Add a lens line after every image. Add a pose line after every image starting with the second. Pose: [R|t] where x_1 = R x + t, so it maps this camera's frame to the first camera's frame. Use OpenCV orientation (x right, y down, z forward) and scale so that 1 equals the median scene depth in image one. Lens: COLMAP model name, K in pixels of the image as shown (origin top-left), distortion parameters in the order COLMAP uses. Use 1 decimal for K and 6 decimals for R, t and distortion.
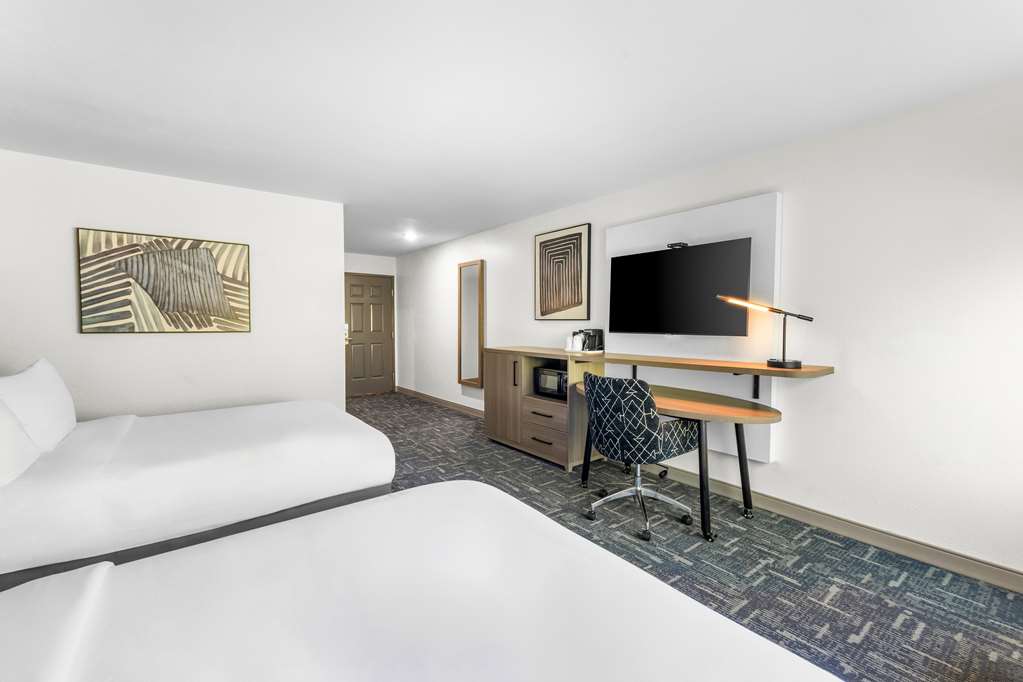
lens RADIAL K [[439.3, 0, 510.4], [0, 439.3, 337.8], [0, 0, 1]] dist [-0.004457, -0.001820]
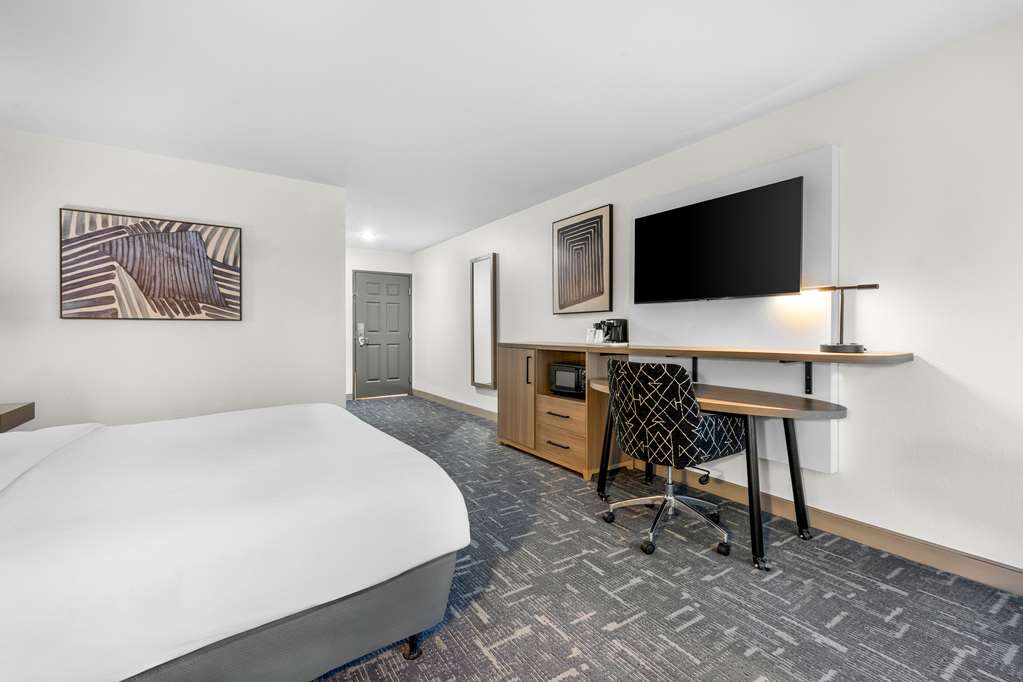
lens RADIAL K [[439.3, 0, 508.3], [0, 439.3, 335.1], [0, 0, 1]] dist [-0.004457, -0.001820]
pose [[0.996967, -0.000829, -0.077815, 0.054506], [-0.001068, 0.999703, -0.024339, 0.043680], [0.077813, 0.024348, 0.996671, 0.119497]]
